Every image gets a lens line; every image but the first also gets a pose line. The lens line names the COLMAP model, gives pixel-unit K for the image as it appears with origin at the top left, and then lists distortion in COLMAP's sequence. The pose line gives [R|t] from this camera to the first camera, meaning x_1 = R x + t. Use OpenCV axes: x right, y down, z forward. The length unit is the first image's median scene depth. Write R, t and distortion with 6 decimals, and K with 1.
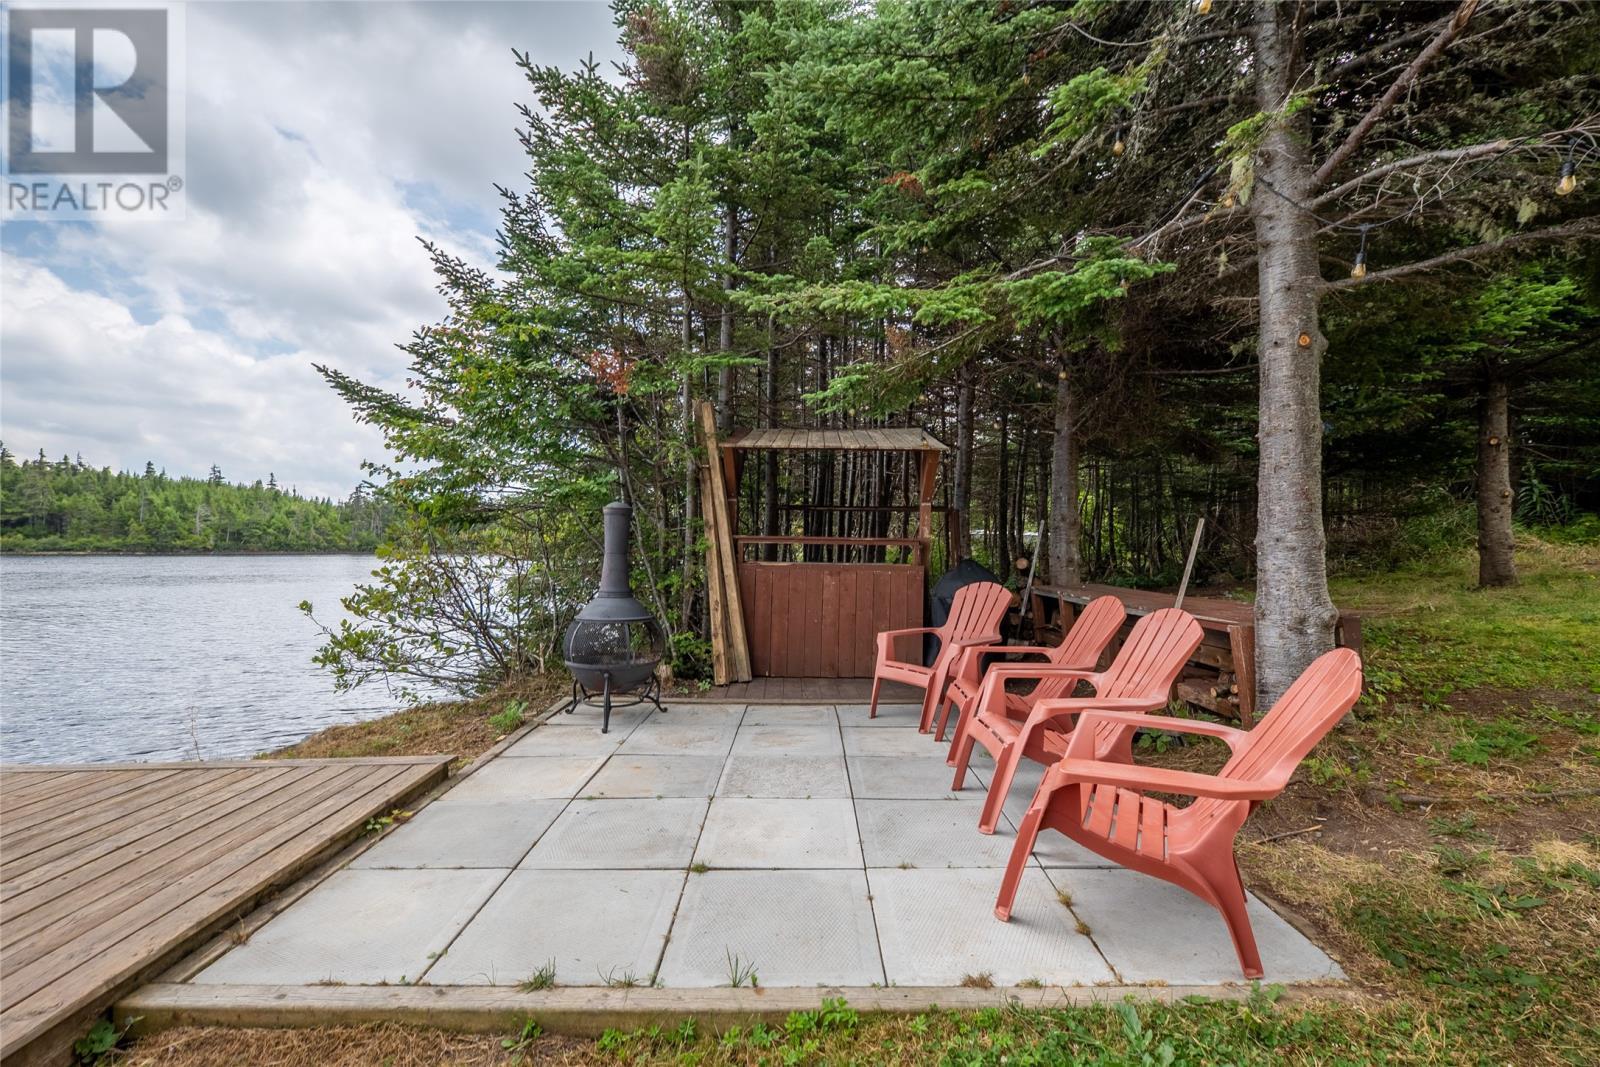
lens RADIAL K [[690.7, 0, 794.9], [0, 690.7, 535.1], [0, 0, 1]] dist [0.002339, 0.002761]
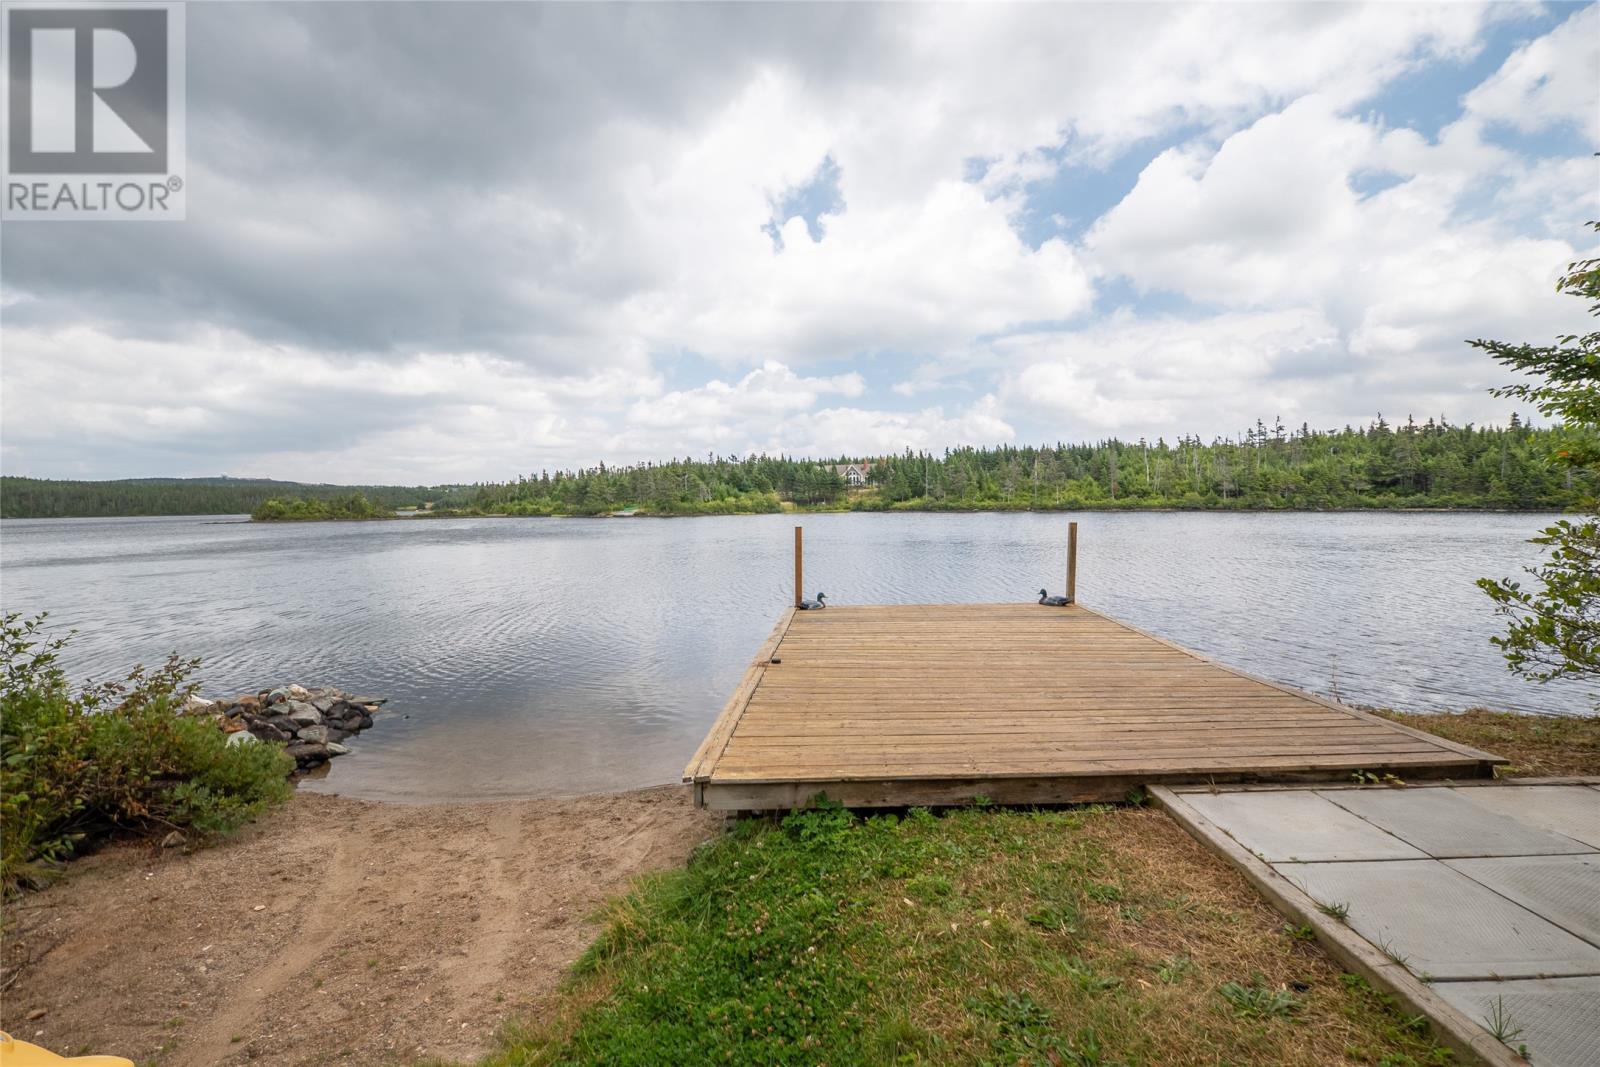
lens RADIAL K [[690.7, 0, 801.1], [0, 690.7, 523.8], [0, 0, 1]] dist [0.002339, 0.002761]
pose [[0.024077, 0.024384, -0.999413, 0.725299], [0.021773, 0.999453, 0.024910, -0.080035], [0.999473, -0.022360, 0.023532, 0.042718]]
